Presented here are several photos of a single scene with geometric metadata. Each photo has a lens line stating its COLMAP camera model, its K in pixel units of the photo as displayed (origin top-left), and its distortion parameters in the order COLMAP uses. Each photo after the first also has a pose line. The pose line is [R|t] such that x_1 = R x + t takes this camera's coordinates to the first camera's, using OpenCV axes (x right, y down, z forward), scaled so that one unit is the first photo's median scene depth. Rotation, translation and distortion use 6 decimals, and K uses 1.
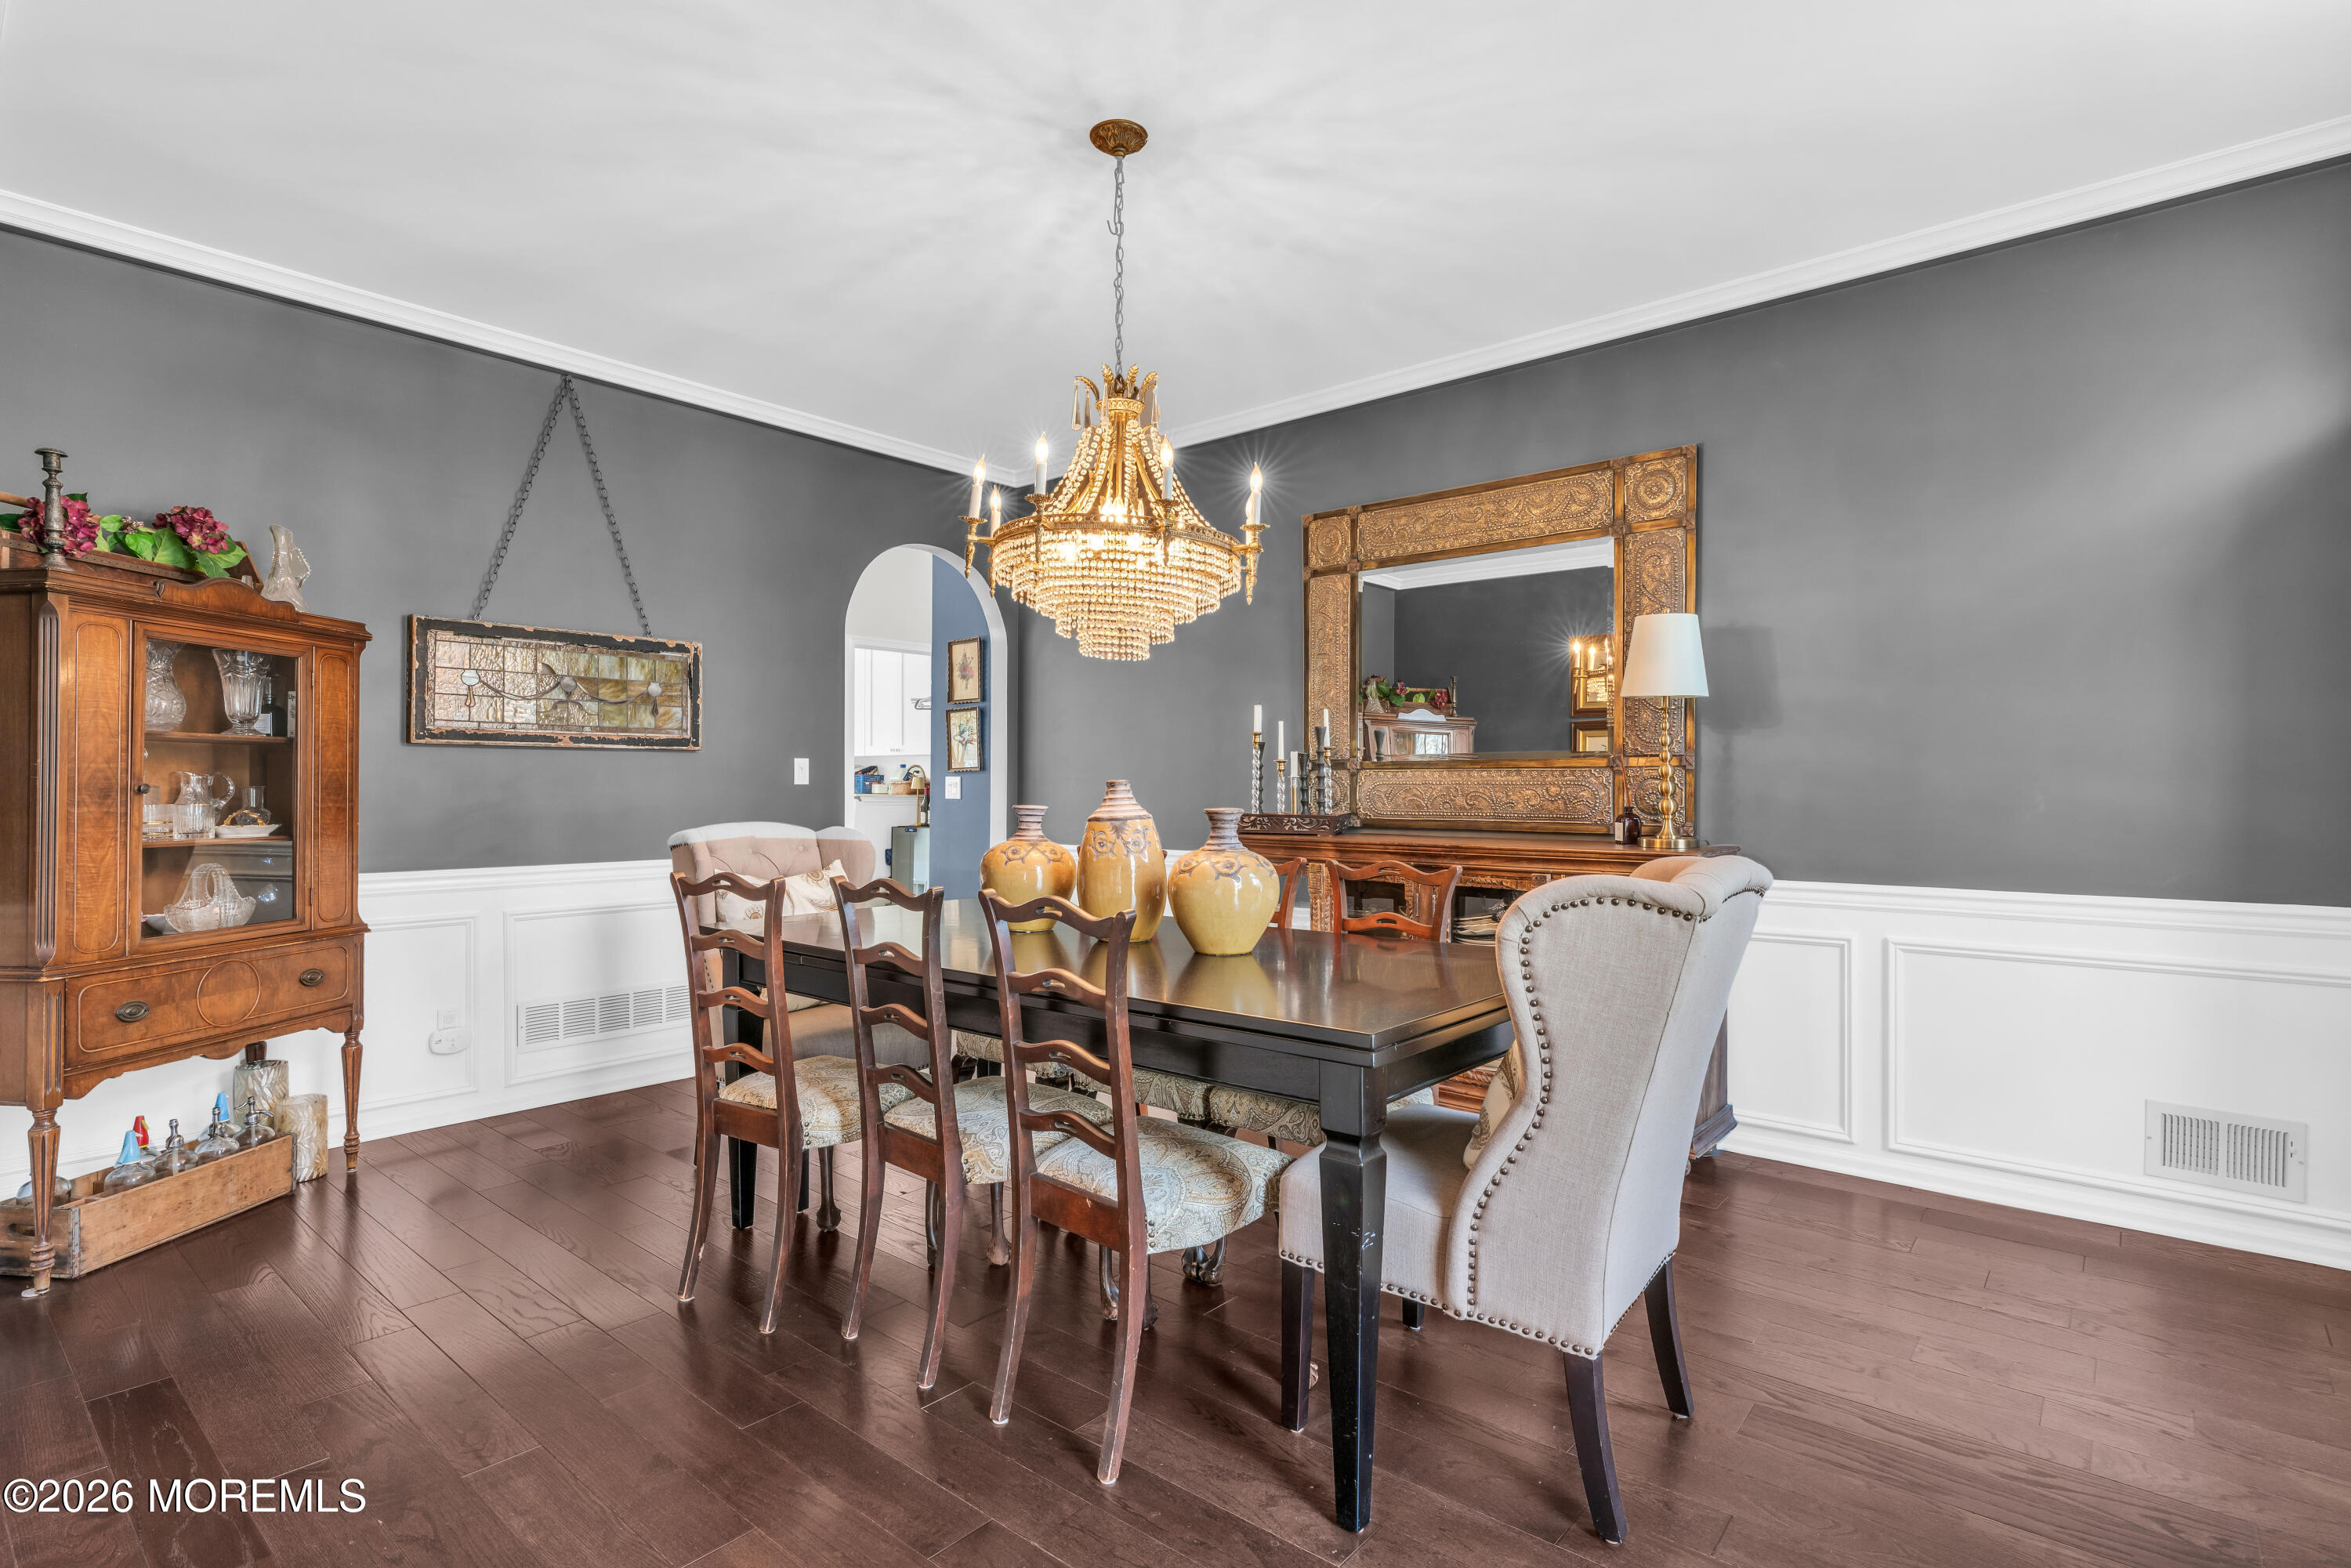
lens RADIAL K [[1160.0, 0, 1179.4], [0, 1160.0, 783.4], [0, 0, 1]] dist [-0.000779, -0.000188]
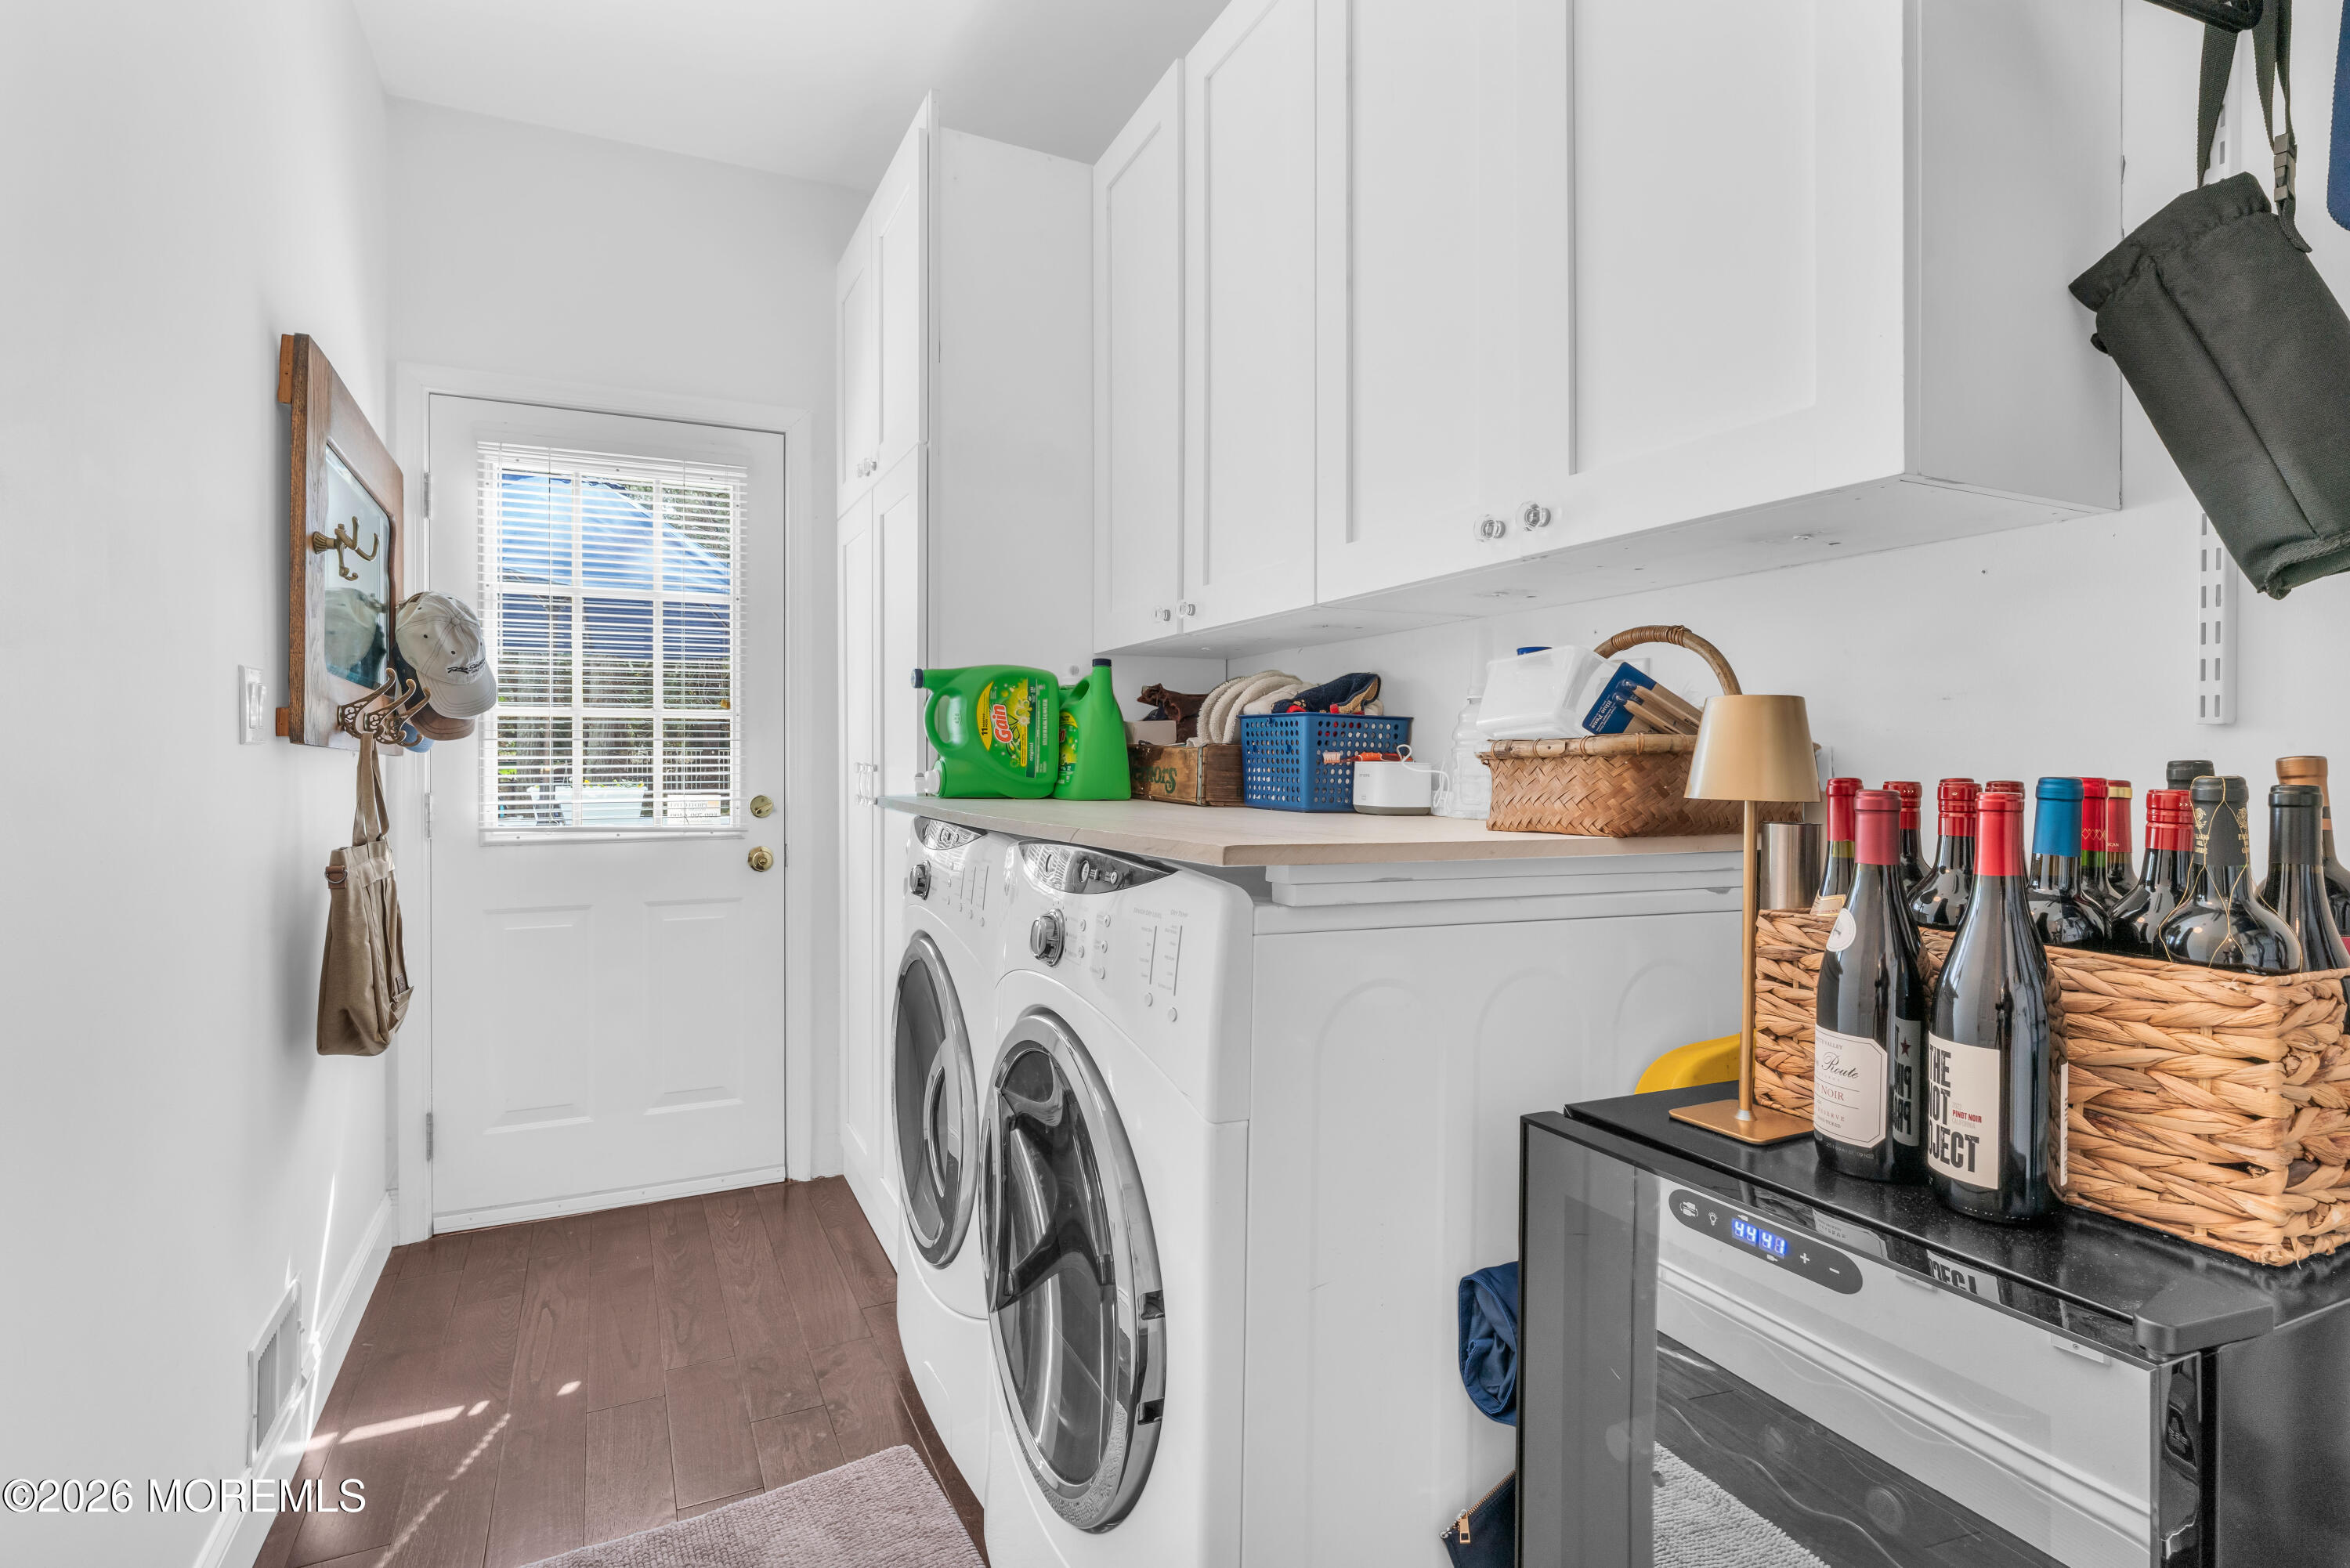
lens RADIAL K [[1159.5, 0, 1169.2], [0, 1159.5, 777.8], [0, 0, 1]] dist [-0.000779, -0.000188]
pose [[0.923362, 0.000706, -0.383931, -0.219348], [0.003370, 0.999945, 0.009942, 0.001376], [0.383917, -0.010474, 0.923308, 0.809717]]
